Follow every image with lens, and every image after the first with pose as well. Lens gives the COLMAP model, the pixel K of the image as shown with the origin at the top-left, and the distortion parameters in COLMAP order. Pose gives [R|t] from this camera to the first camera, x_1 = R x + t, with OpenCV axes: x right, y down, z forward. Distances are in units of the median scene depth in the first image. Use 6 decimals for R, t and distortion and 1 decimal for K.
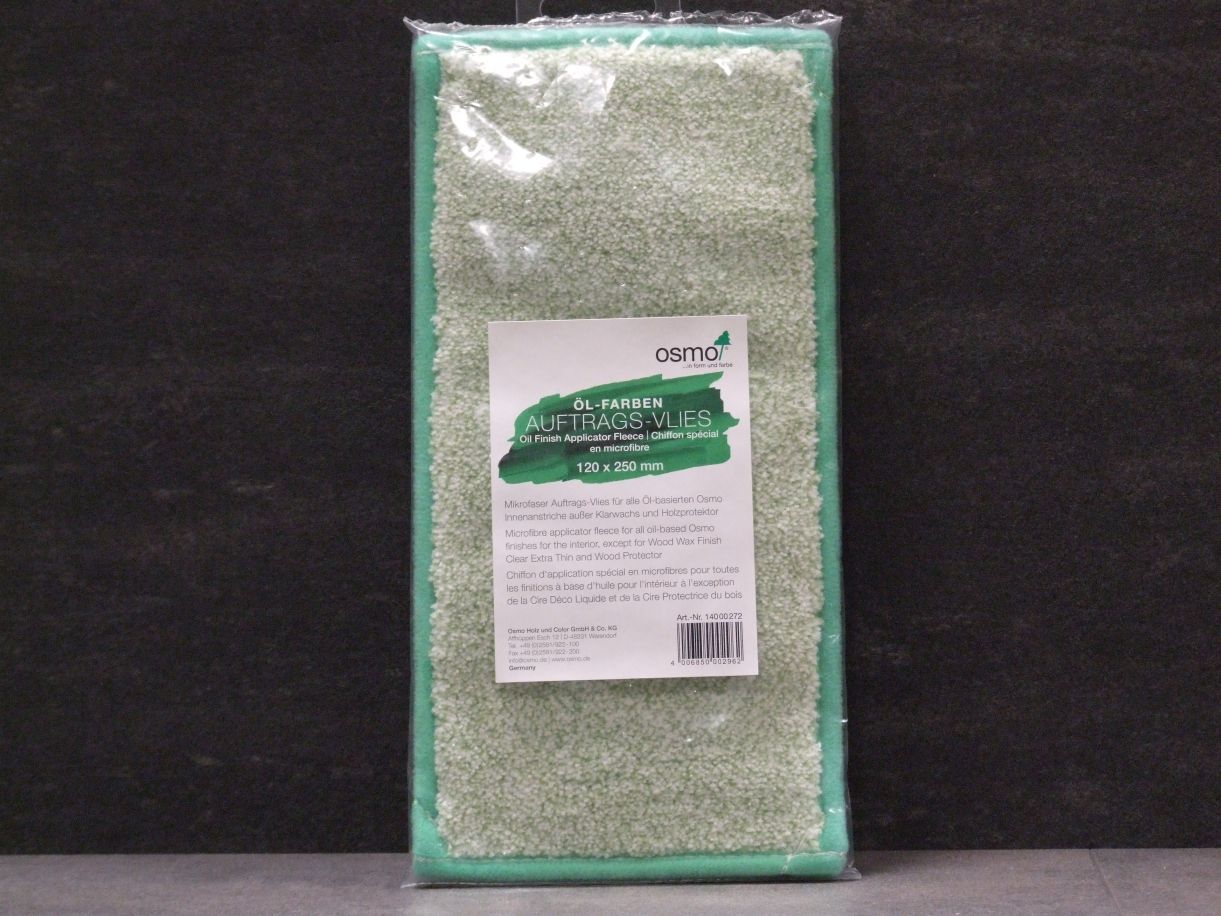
lens RADIAL K [[4823.3, 0, 610.5], [0, 4823.3, 458.0], [0, 0, 1]] dist [0.124512, -2.794472]
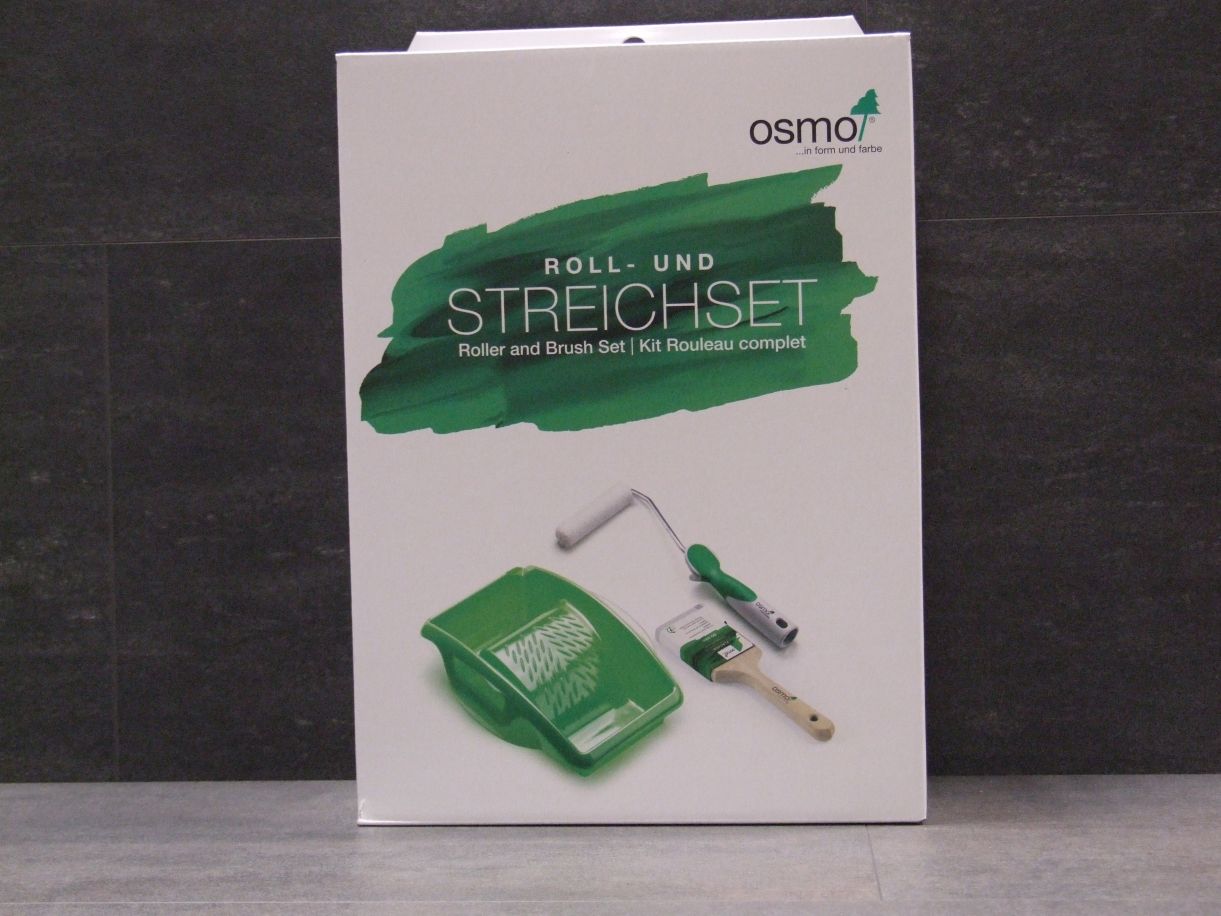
lens RADIAL K [[2160.7, 0, 610.5], [0, 2160.7, 458.0], [0, 0, 1]] dist [-0.062024, 0.018844]
pose [[0.999599, -0.005078, 0.027851, -0.001564], [0.006259, 0.999077, -0.042498, 0.006315], [-0.027610, 0.042655, 0.998708, 0.281647]]
